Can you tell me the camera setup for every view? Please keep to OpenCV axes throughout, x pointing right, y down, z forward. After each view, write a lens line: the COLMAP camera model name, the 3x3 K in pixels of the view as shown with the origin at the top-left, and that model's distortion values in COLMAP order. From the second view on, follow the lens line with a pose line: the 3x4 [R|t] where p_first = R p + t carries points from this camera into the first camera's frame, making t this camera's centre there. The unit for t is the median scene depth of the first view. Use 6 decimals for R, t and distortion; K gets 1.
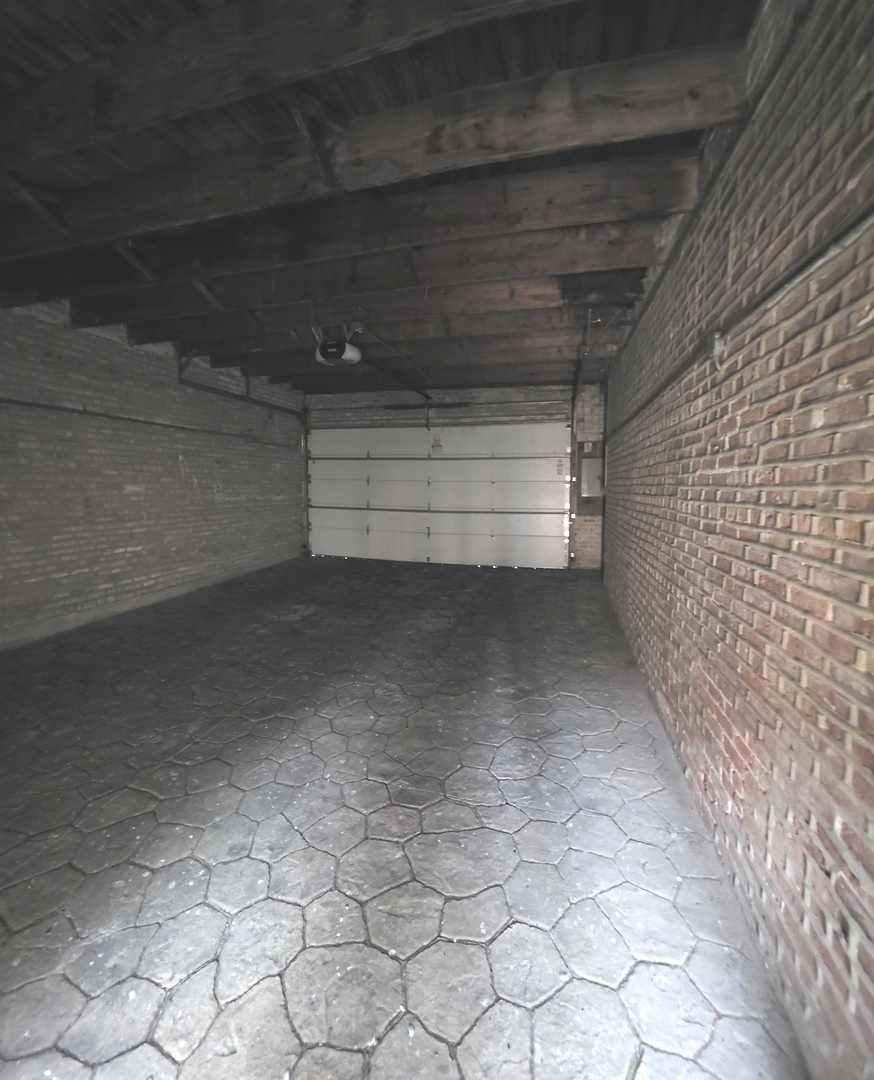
lens RADIAL K [[458.3, 0, 434.8], [0, 458.3, 534.6], [0, 0, 1]] dist [-0.012439, -0.000733]
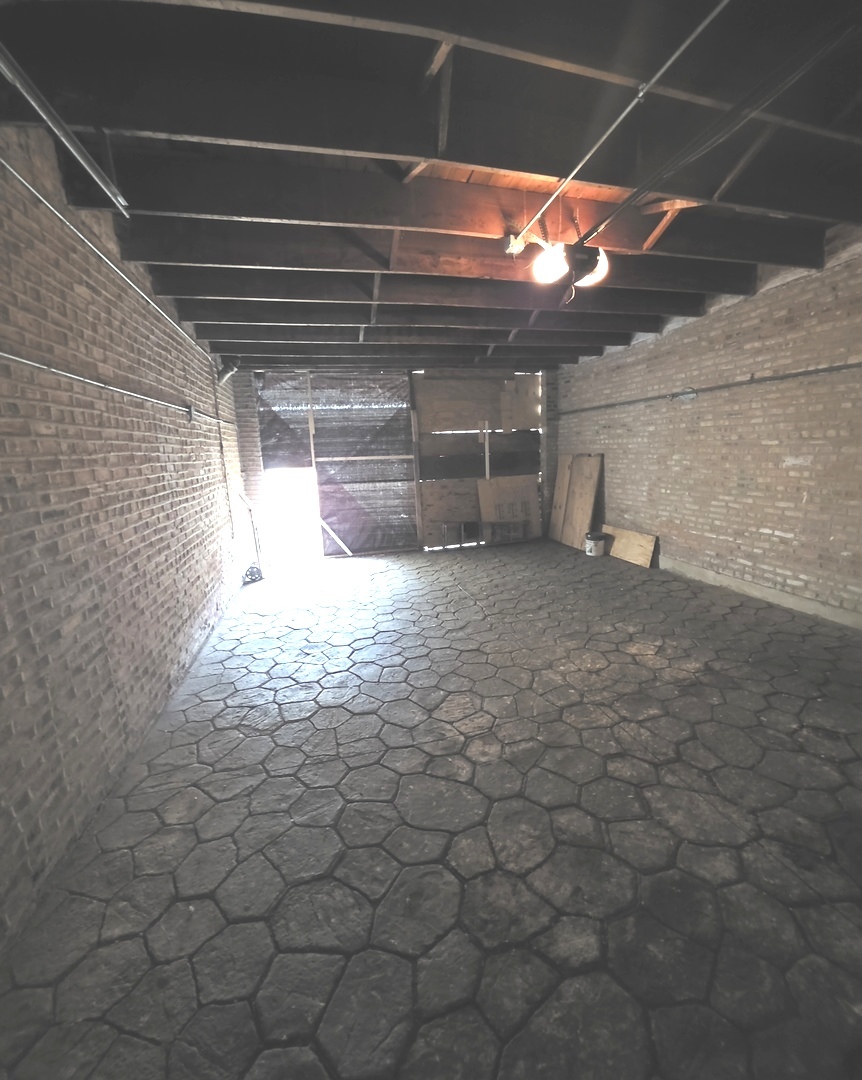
lens RADIAL K [[448.1, 0, 430.7], [0, 448.1, 544.6], [0, 0, 1]] dist [-0.027171, 0.000565]
pose [[-0.871584, 0.134141, -0.471537, 0.304080], [-0.010117, 0.956712, 0.290861, -0.191571], [0.490141, 0.258280, -0.832498, 1.462330]]
